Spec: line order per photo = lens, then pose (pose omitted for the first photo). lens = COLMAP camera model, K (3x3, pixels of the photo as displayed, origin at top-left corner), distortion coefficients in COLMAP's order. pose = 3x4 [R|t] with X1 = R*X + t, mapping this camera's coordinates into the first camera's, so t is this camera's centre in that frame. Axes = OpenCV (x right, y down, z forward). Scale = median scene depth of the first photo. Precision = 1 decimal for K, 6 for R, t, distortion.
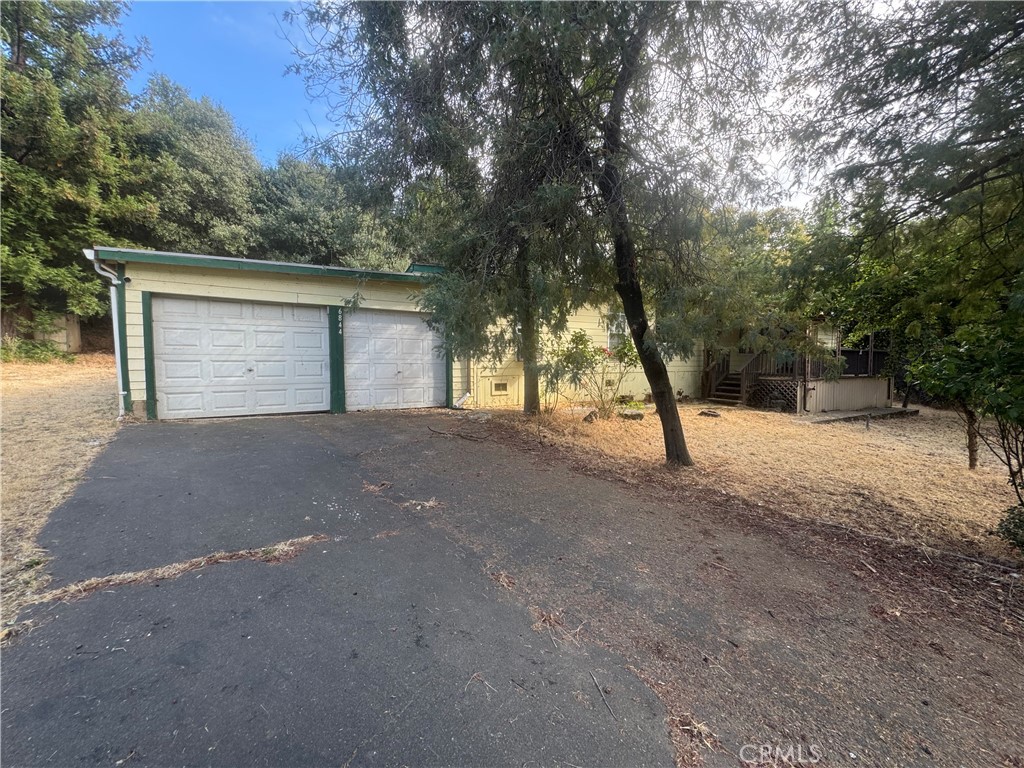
lens RADIAL K [[410.5, 0, 508.5], [0, 410.5, 381.0], [0, 0, 1]] dist [-0.002154, -0.000083]
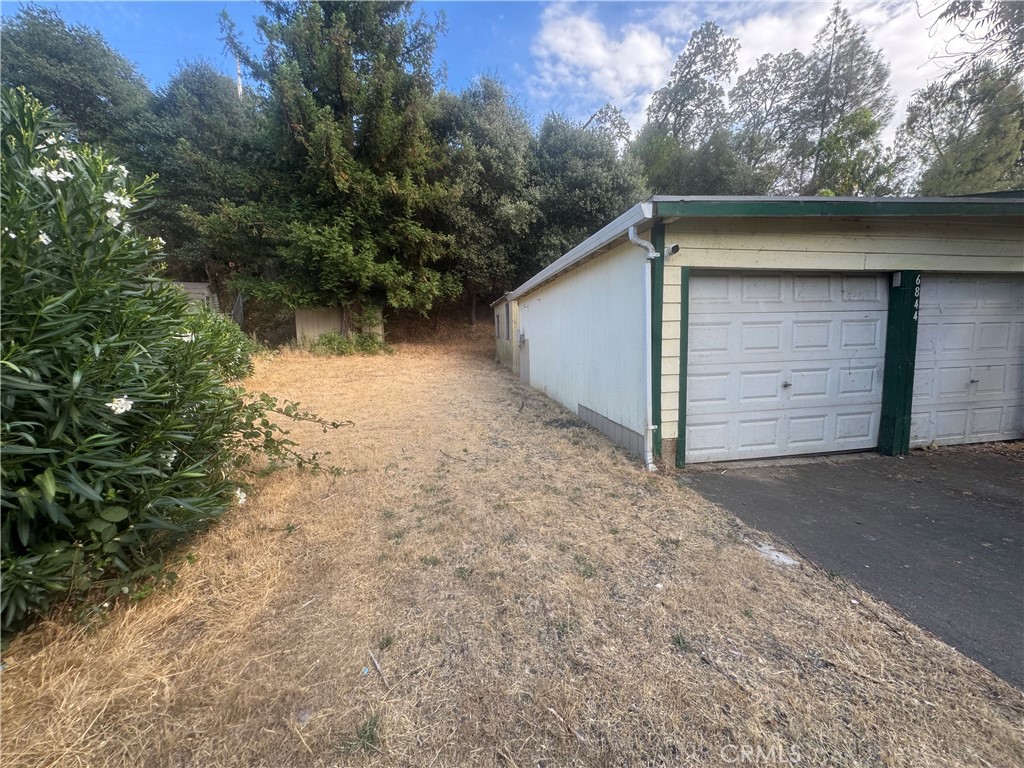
lens RADIAL K [[410.5, 0, 515.6], [0, 410.5, 379.3], [0, 0, 1]] dist [-0.002154, -0.000083]
pose [[0.930199, 0.013751, -0.366799, -0.398887], [0.007482, 0.998380, 0.056403, -0.037823], [0.366981, -0.055211, 0.928589, 0.139173]]
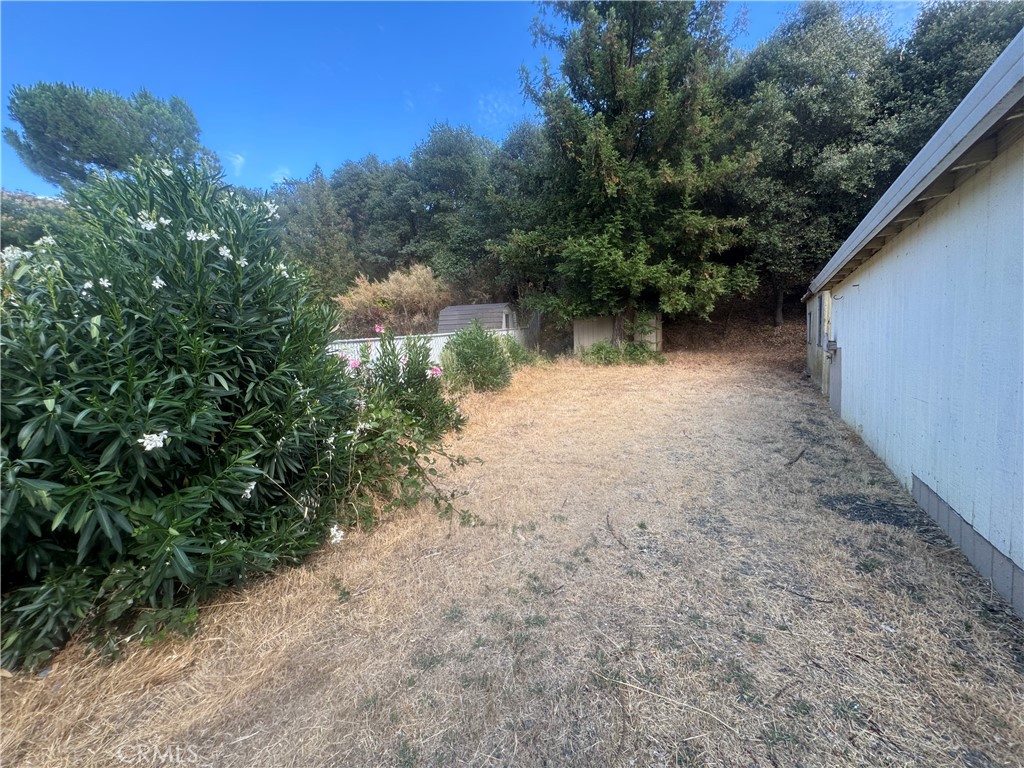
lens RADIAL K [[410.5, 0, 509.7], [0, 410.5, 382.1], [0, 0, 1]] dist [-0.002154, -0.000083]
pose [[0.456939, 0.044240, -0.888397, -0.397094], [-0.002721, 0.998827, 0.048339, -0.048996], [0.889494, -0.019671, 0.456523, 0.259169]]
